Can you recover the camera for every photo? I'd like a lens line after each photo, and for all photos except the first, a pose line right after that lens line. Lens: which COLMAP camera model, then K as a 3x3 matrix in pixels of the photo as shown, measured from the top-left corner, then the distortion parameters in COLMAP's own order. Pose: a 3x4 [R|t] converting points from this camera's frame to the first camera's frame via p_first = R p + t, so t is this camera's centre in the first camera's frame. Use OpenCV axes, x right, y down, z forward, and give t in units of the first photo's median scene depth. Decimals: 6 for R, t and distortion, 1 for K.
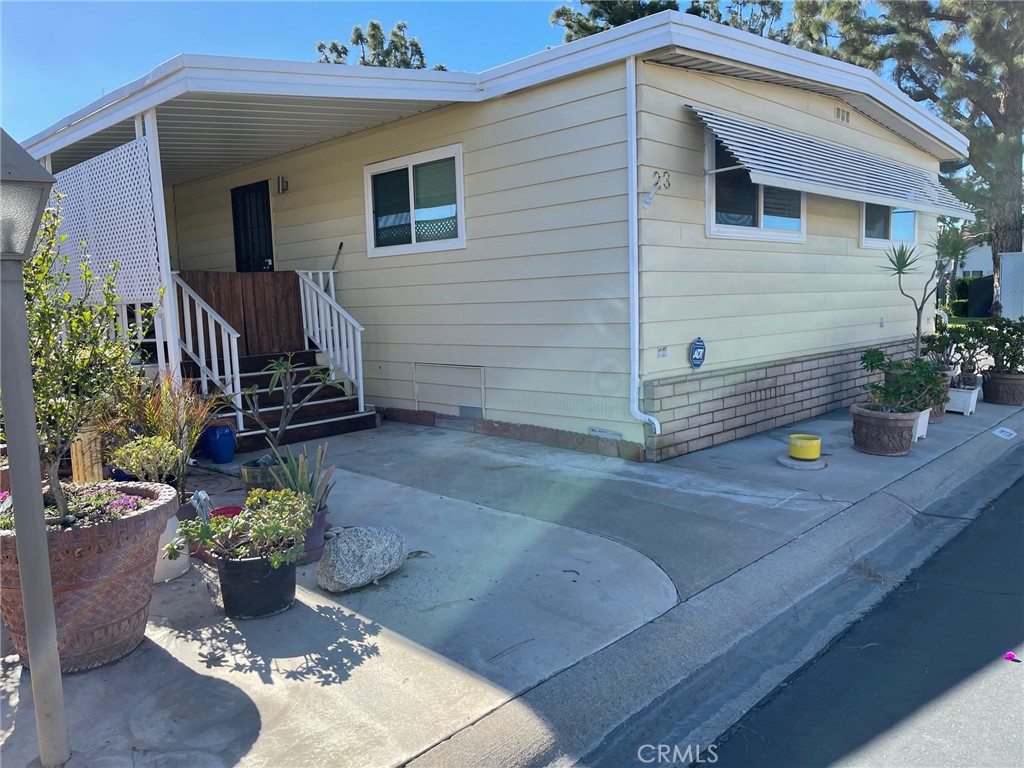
lens RADIAL K [[779.7, 0, 512.0], [0, 779.7, 384.0], [0, 0, 1]] dist [0.026209, -0.000713]
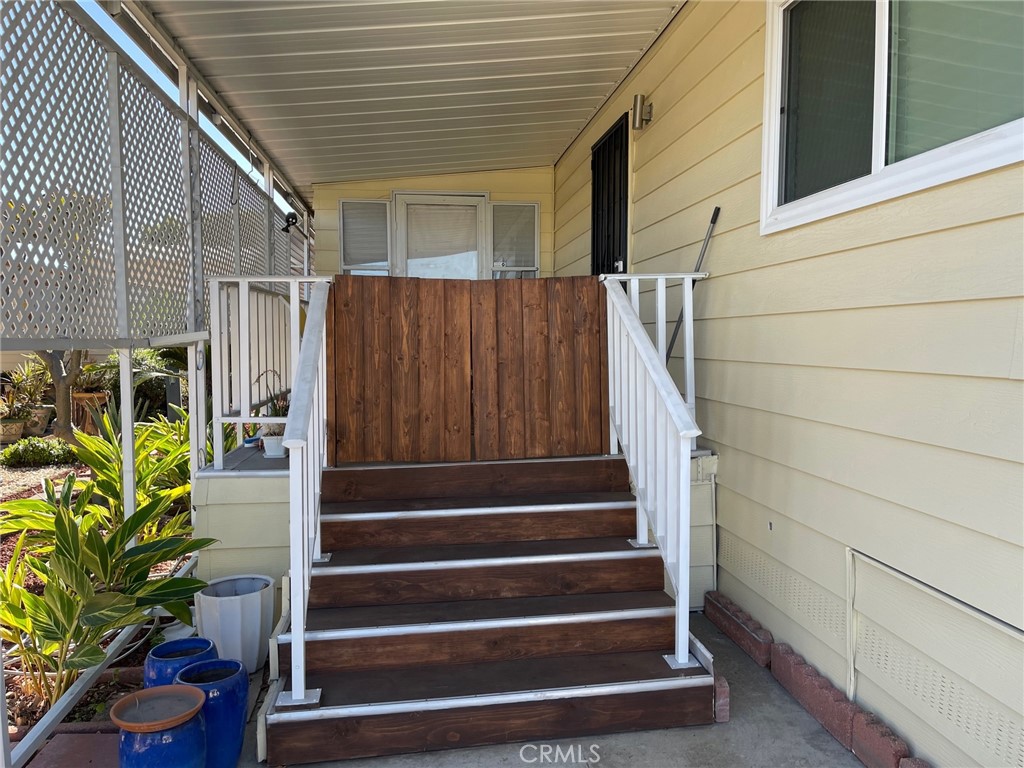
lens RADIAL K [[779.7, 0, 512.0], [0, 779.7, 384.0], [0, 0, 1]] dist [0.026209, -0.000713]
pose [[0.789564, 0.059410, -0.610785, -0.039737], [-0.081151, 0.996670, -0.007961, -0.072720], [0.608279, 0.055852, 0.791756, 0.596431]]
